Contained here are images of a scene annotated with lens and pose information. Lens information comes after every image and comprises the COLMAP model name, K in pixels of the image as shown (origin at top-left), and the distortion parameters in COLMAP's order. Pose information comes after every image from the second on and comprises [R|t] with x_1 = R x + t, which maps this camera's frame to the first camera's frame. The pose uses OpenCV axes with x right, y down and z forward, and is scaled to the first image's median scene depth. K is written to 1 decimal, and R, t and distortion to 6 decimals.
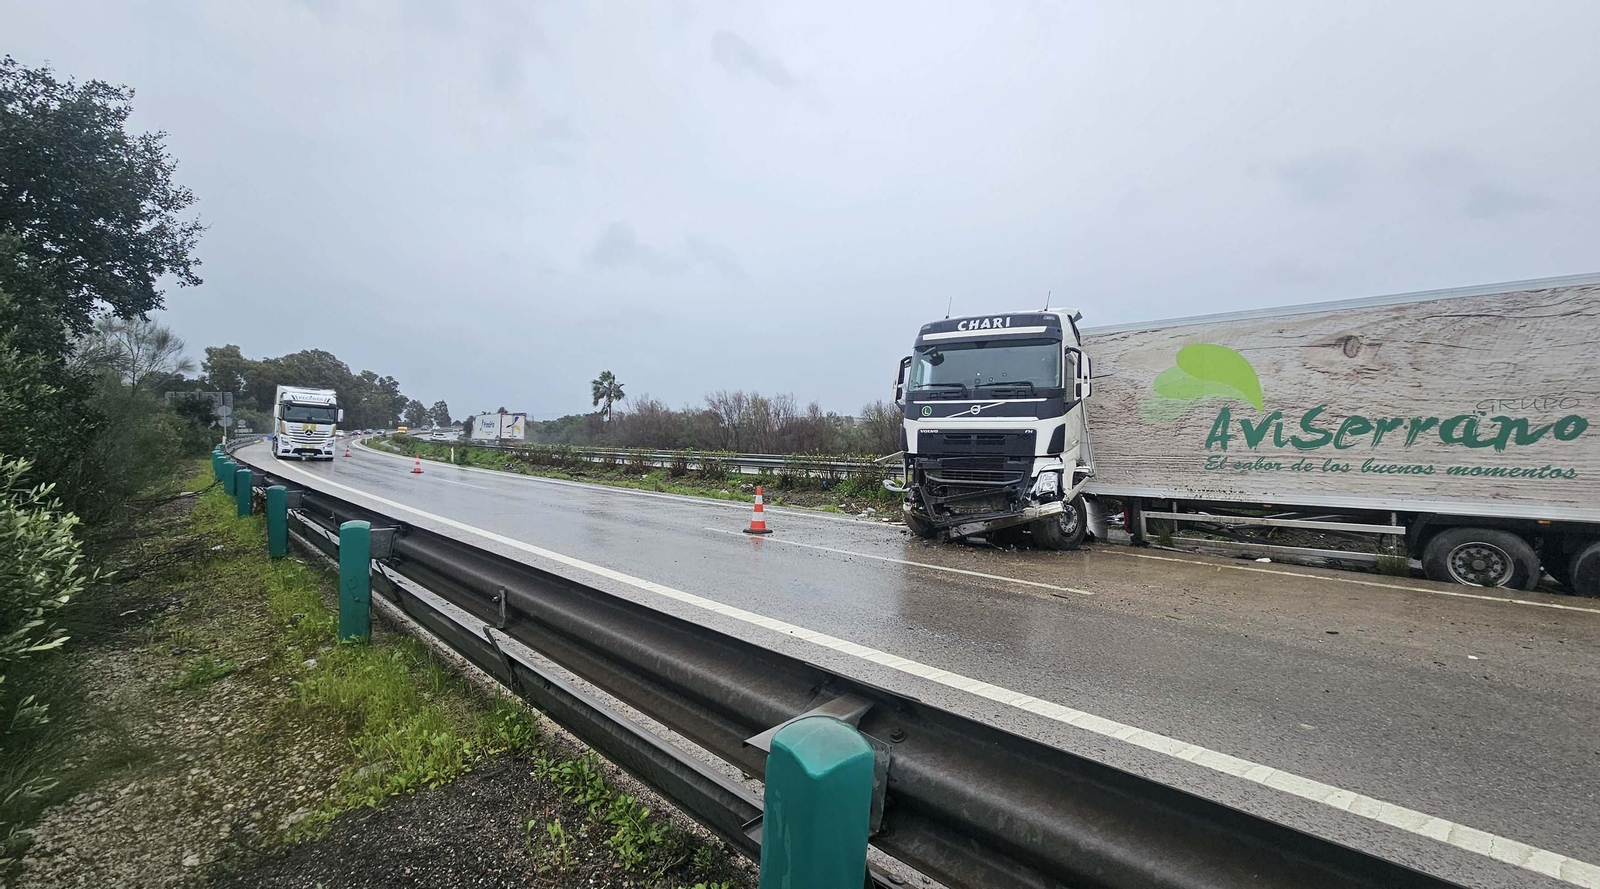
lens RADIAL K [[649.2, 0, 805.7], [0, 649.2, 449.4], [0, 0, 1]] dist [-0.001940, 0.000258]
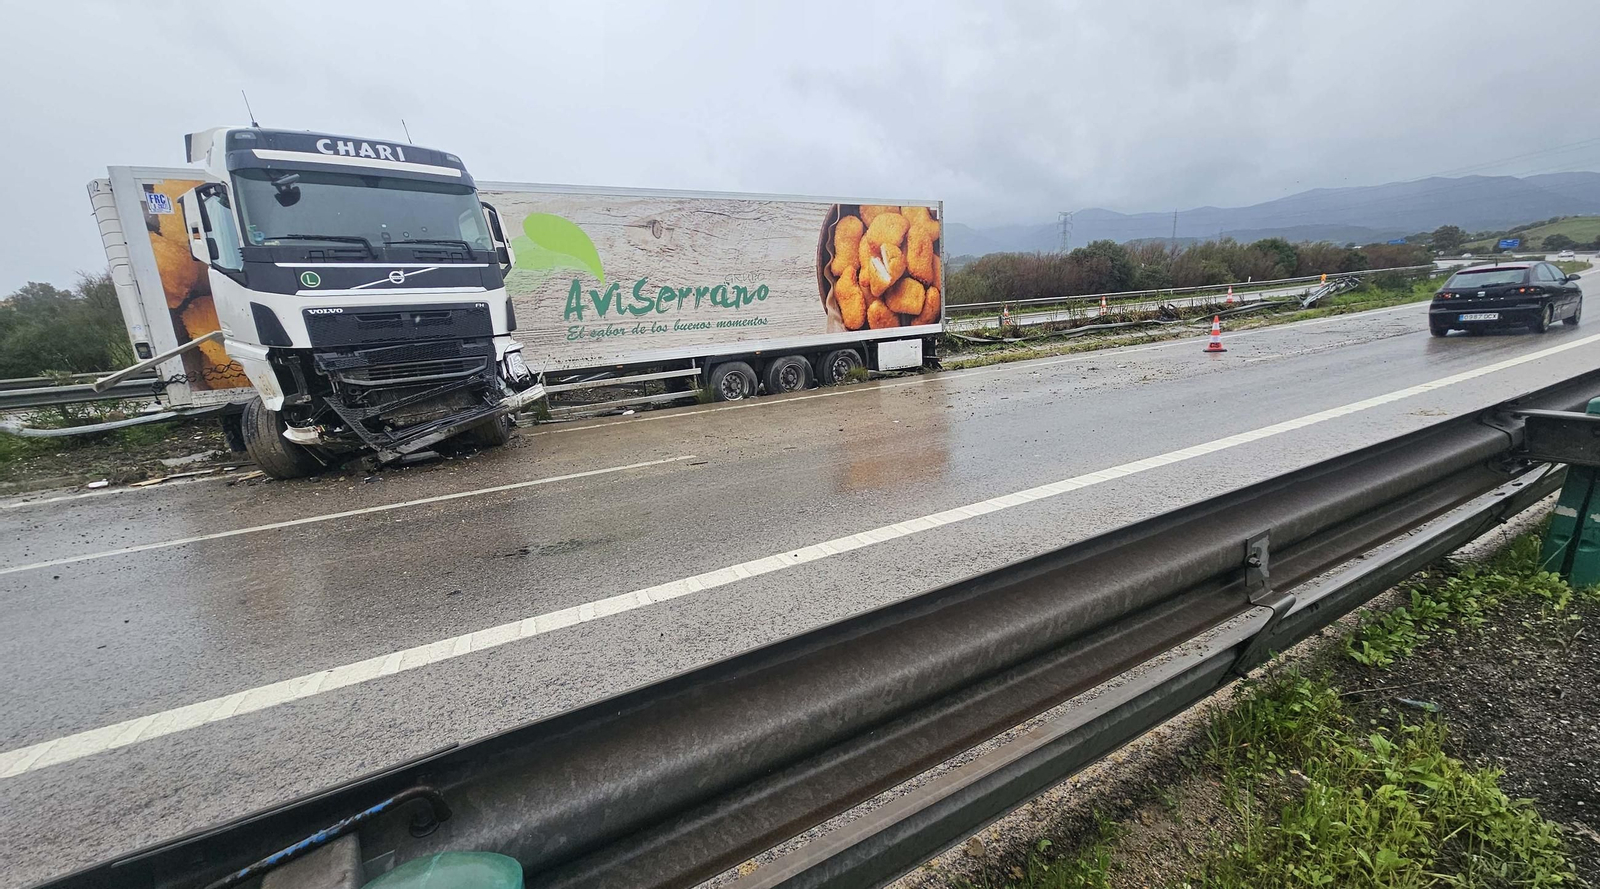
lens RADIAL K [[649.2, 0, 807.1], [0, 649.2, 447.4], [0, 0, 1]] dist [-0.001940, 0.000258]
pose [[0.260355, -0.230529, 0.937588, -0.320589], [0.069610, 0.973033, 0.219914, -0.004664], [-0.963001, 0.008010, 0.269381, 0.361830]]
